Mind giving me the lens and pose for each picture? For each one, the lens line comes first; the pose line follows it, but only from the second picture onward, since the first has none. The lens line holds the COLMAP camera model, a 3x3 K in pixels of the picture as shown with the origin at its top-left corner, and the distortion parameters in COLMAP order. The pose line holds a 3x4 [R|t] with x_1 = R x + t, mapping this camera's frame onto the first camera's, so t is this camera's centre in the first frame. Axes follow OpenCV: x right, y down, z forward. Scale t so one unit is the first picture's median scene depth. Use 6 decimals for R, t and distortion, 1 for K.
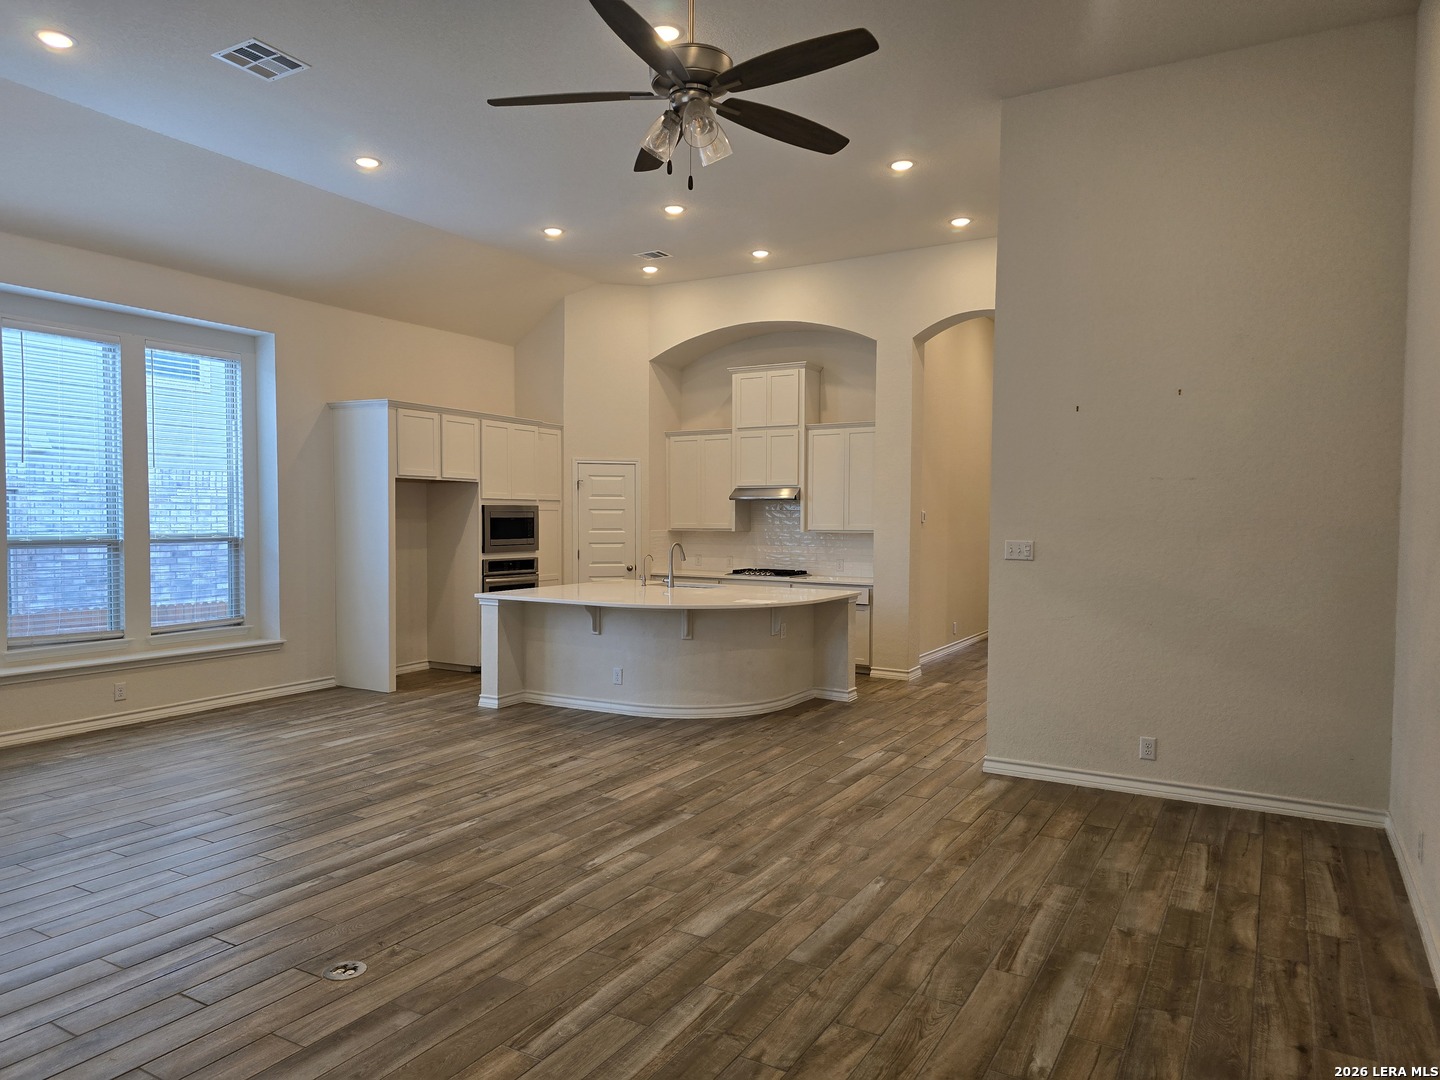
lens RADIAL K [[973.7, 0, 706.8], [0, 973.7, 545.6], [0, 0, 1]] dist [0.063976, -0.051918]
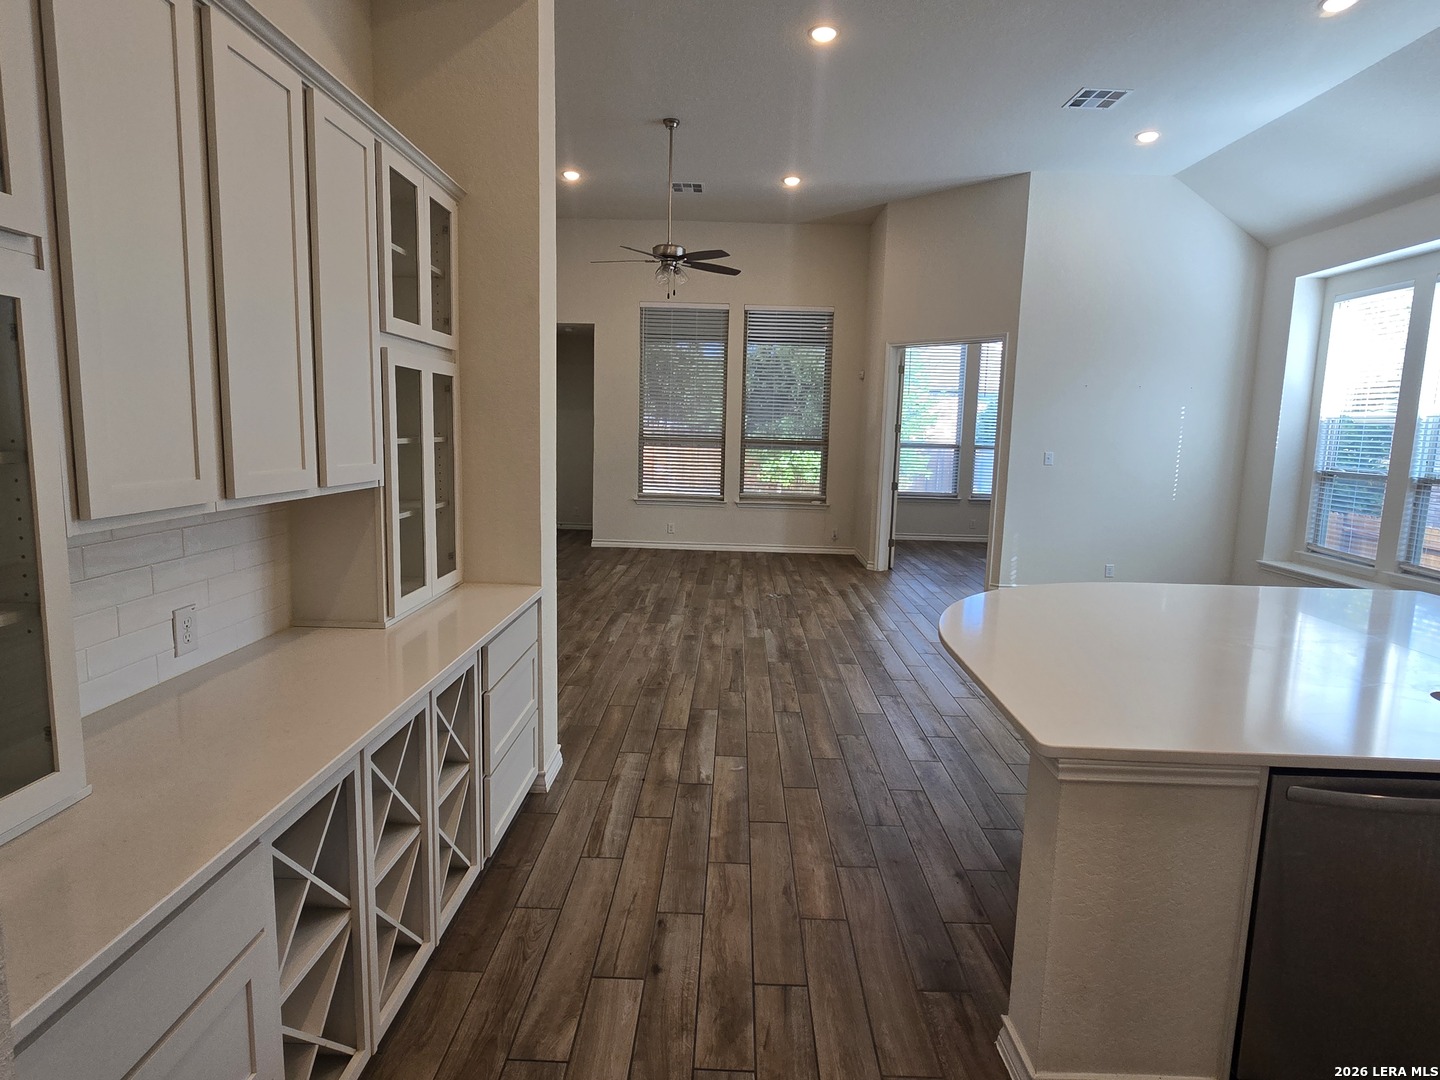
lens RADIAL K [[758.7, 0, 719.7], [0, 758.7, 532.7], [0, 0, 1]] dist [-0.006814, 0.001213]
pose [[-0.872316, 0.037801, -0.487480, 0.501305], [-0.049149, 0.985178, 0.164344, -0.057559], [0.486467, 0.167318, -0.857528, 1.691646]]
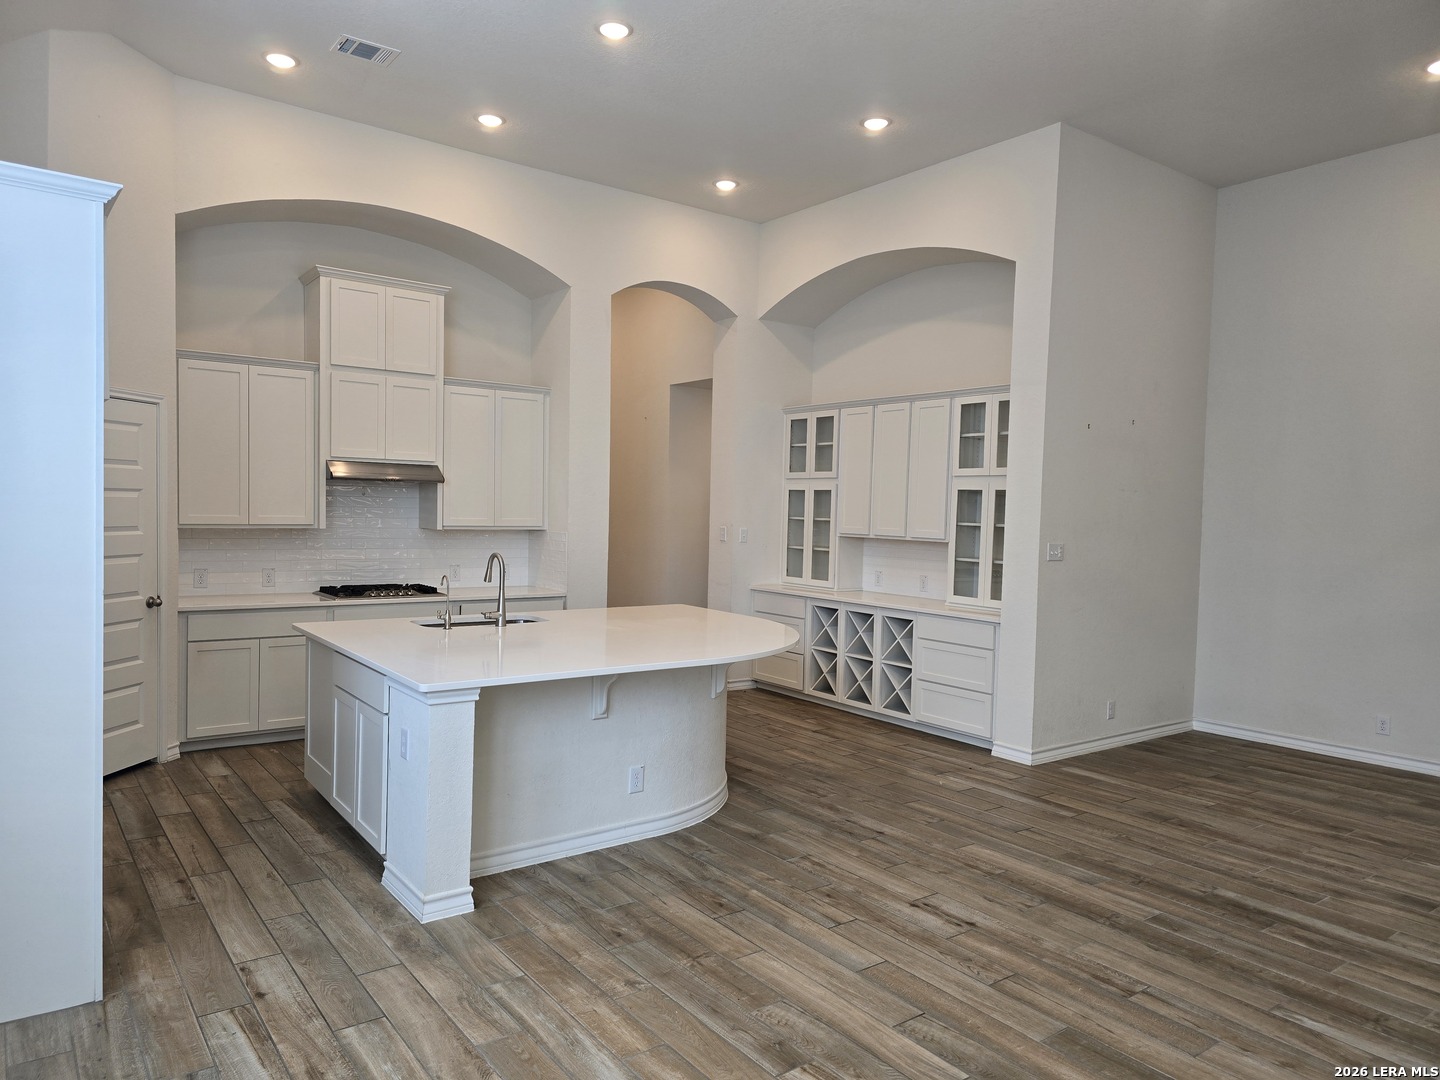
lens RADIAL K [[973.7, 0, 717.2], [0, 973.7, 532.4], [0, 0, 1]] dist [0.063976, -0.051918]
pose [[0.379654, -0.020724, 0.924896, -0.875429], [0.009090, 0.999784, 0.018671, -0.041924], [-0.925084, 0.001319, 0.379761, 1.000319]]
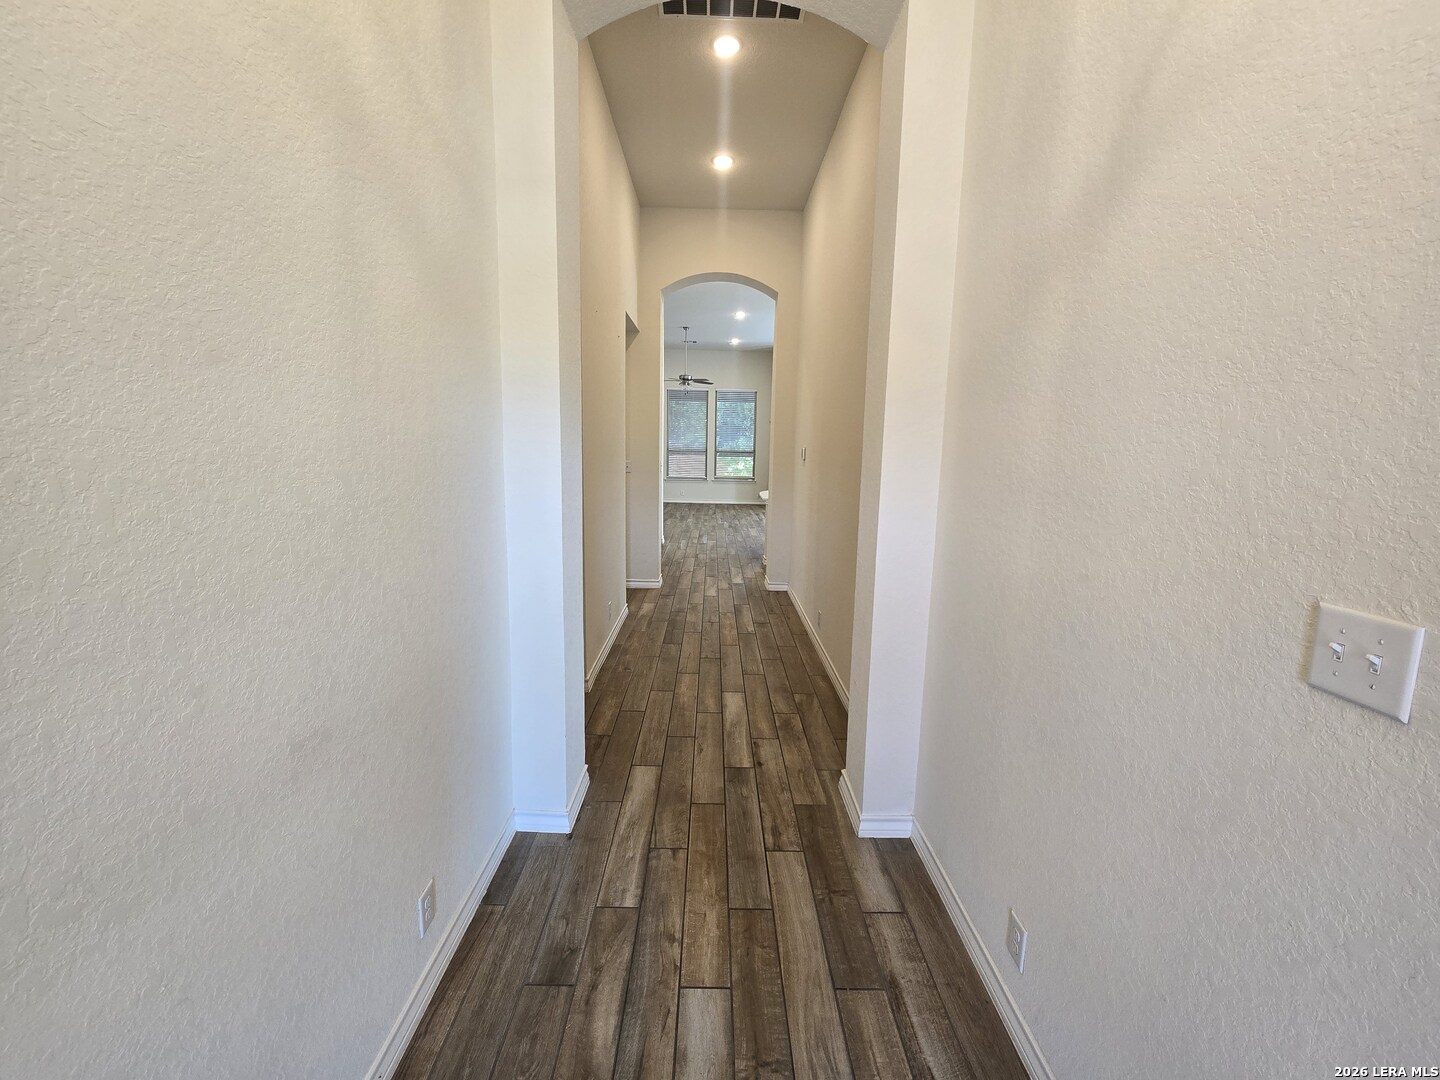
lens RADIAL K [[758.7, 0, 719.8], [0, 758.7, 542.1], [0, 0, 1]] dist [-0.006814, 0.001213]
pose [[-0.855872, 0.042194, -0.515463, 1.351555], [-0.045304, 0.986719, 0.155992, -0.113609], [0.515199, 0.156861, -0.842594, 3.127038]]
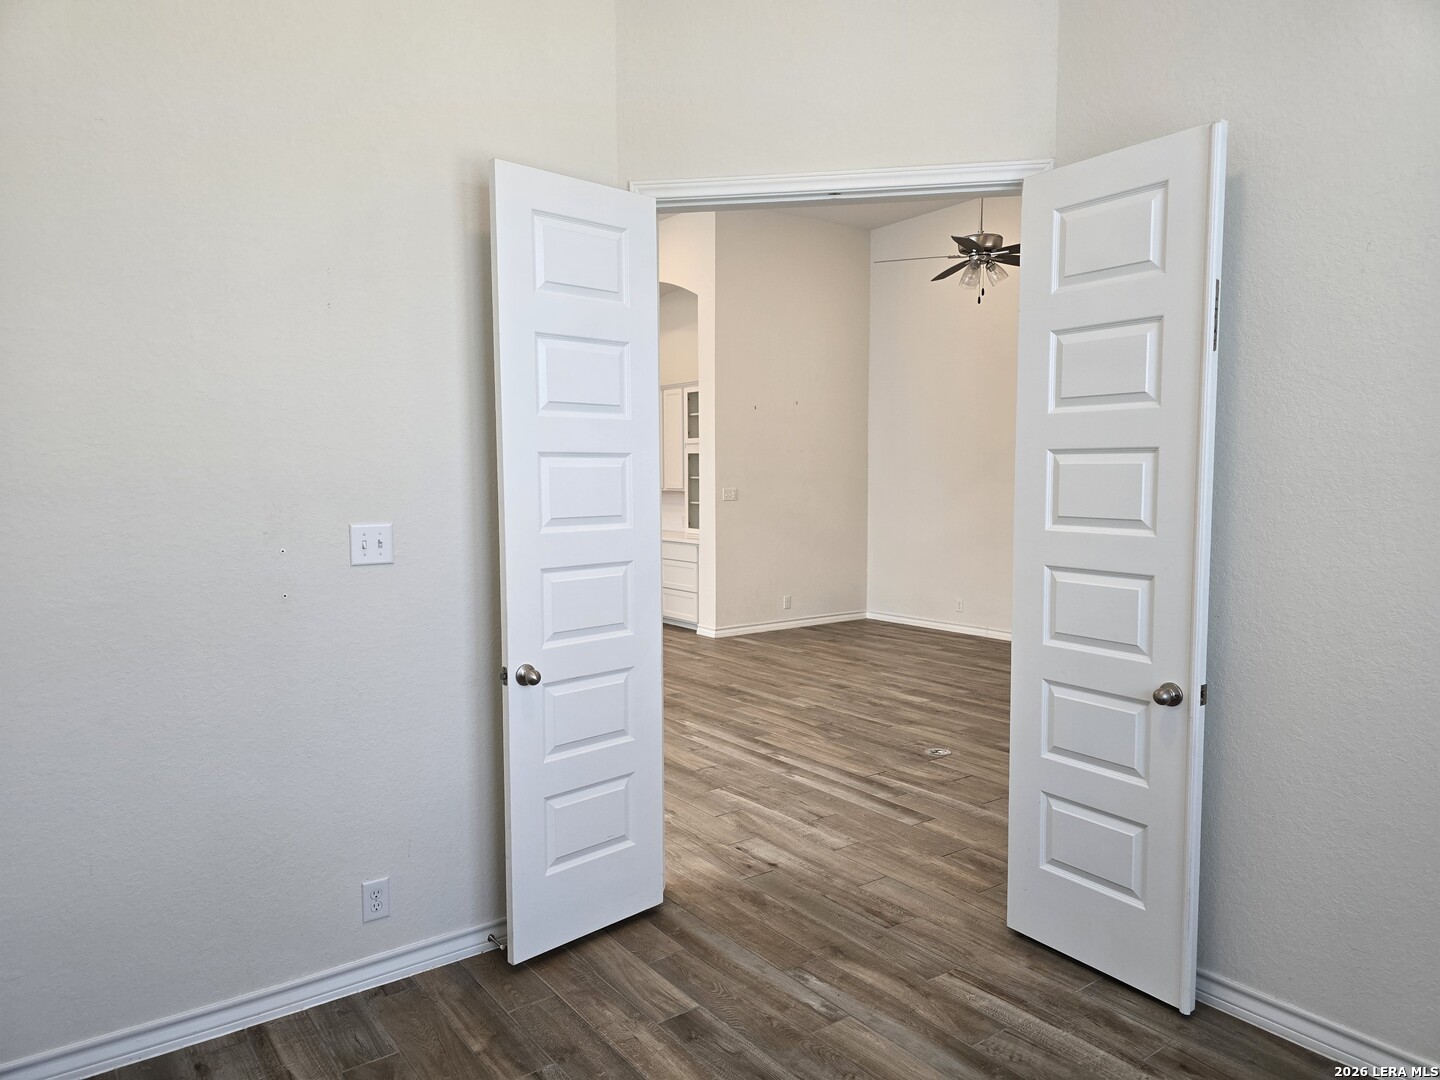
lens RADIAL K [[973.7, 0, 713.3], [0, 973.7, 542.8], [0, 0, 1]] dist [0.063976, -0.051918]
pose [[0.399307, -0.077012, 0.913577, -1.215676], [0.040379, 0.996976, 0.066394, -0.023697], [-0.915928, 0.010378, 0.401209, 0.423555]]
